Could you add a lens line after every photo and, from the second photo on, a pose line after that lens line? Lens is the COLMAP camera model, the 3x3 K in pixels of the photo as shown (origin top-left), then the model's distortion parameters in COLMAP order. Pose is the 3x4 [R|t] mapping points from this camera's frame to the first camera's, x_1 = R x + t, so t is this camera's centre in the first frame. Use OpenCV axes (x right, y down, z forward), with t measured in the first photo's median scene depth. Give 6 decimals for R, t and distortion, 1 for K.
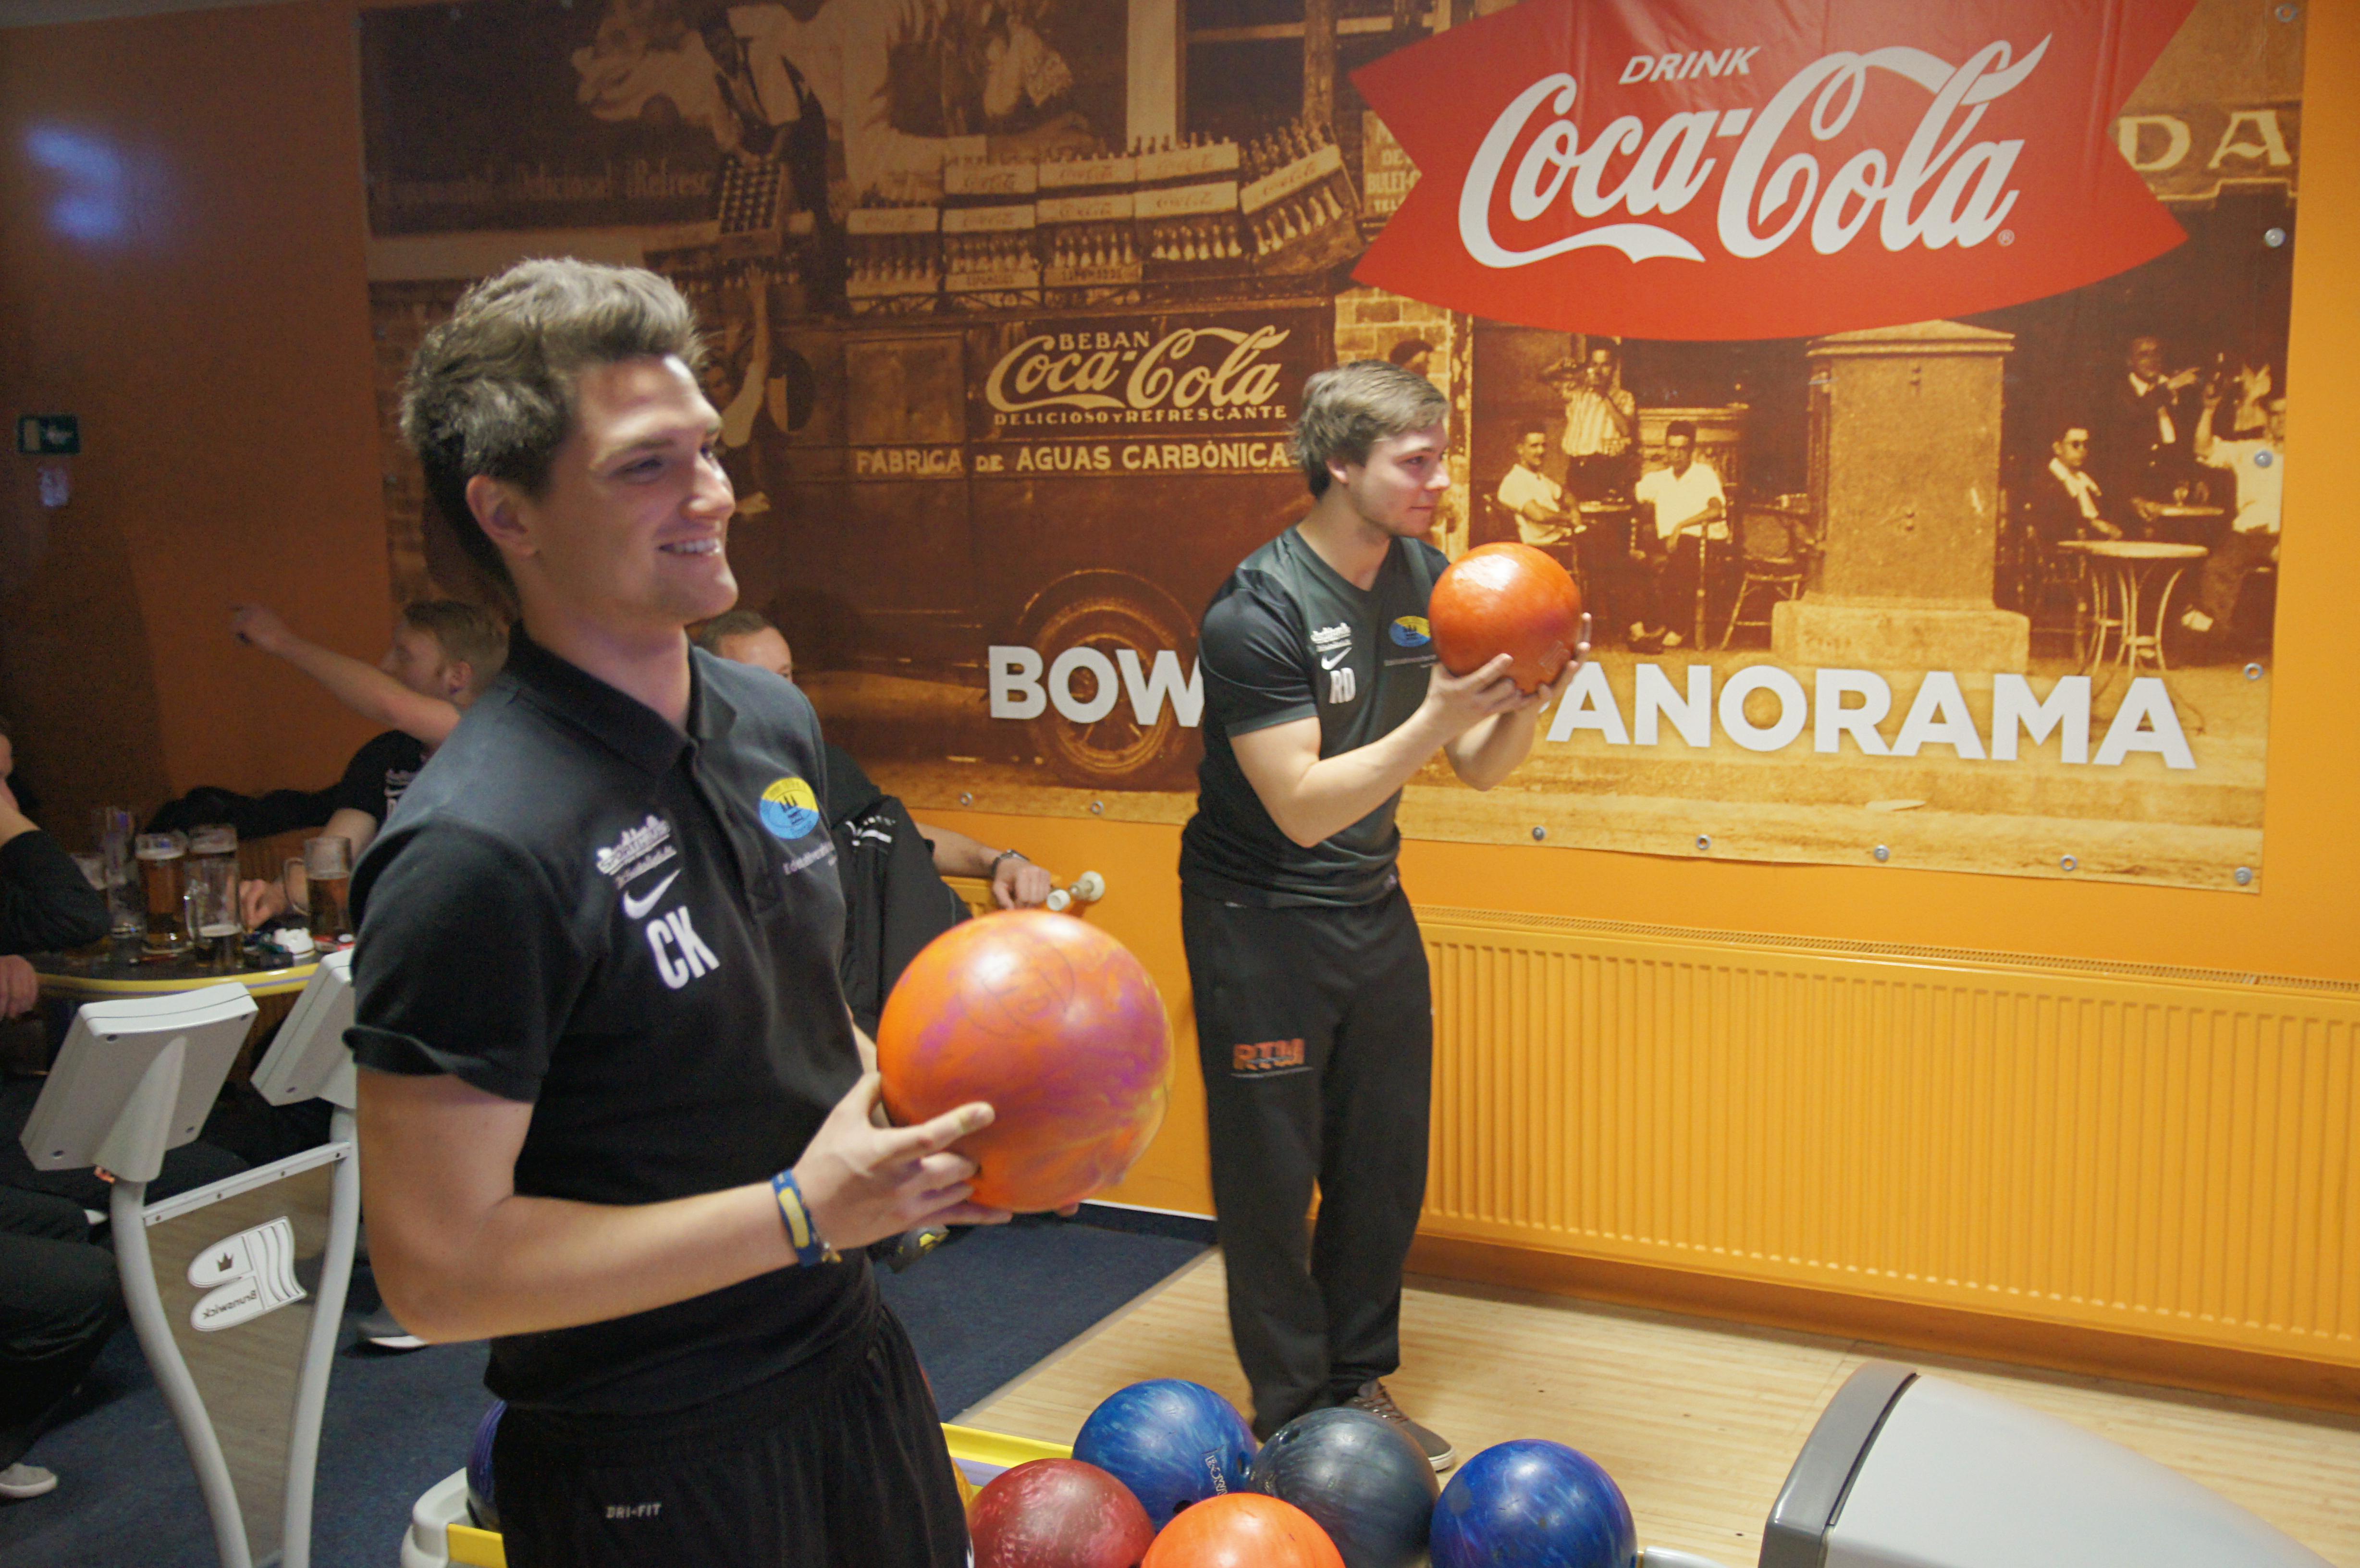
lens RADIAL K [[2737.4, 0, 1179.2], [0, 2737.4, 785.4], [0, 0, 1]] dist [0.125404, 0.000000]
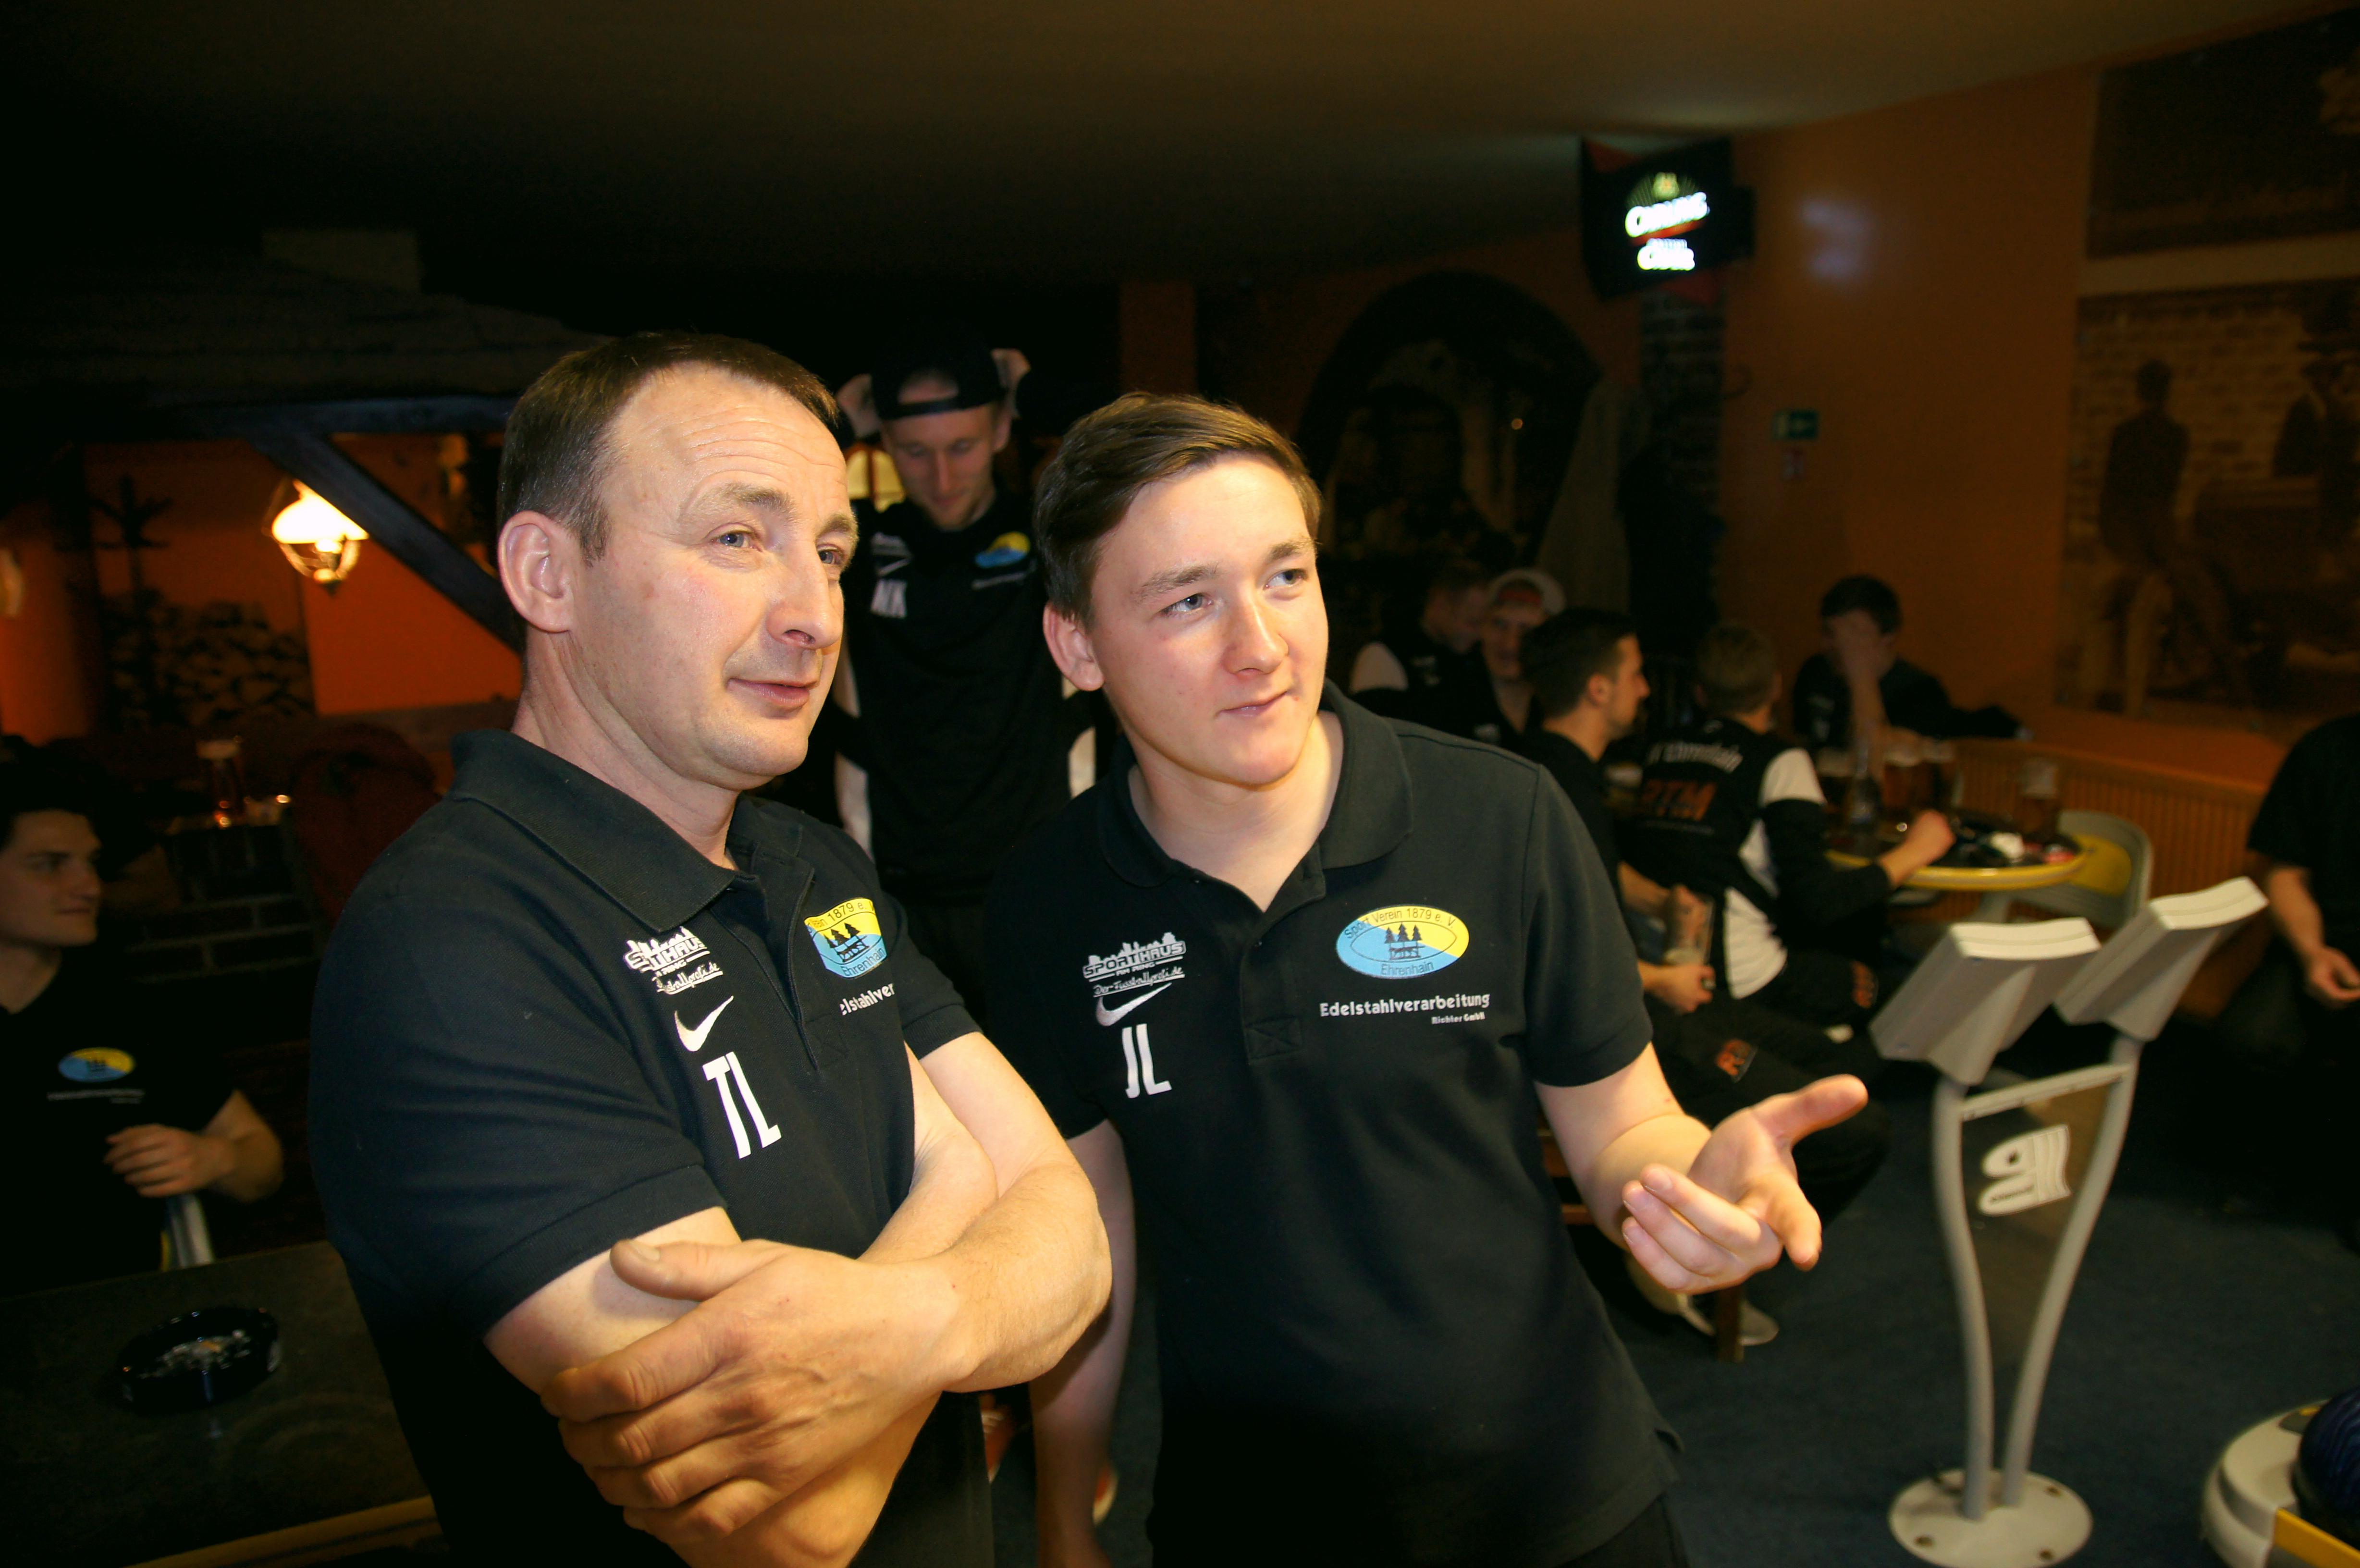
lens RADIAL K [[1735.2, 0, 1195.7], [0, 1735.2, 791.2], [0, 0, 1]] dist [0.010643, 0.001543]
pose [[0.806125, 0.136806, -0.575714, -0.218791], [-0.093370, 0.990128, 0.104544, -0.016875], [0.584332, -0.030521, 0.810940, 0.238144]]
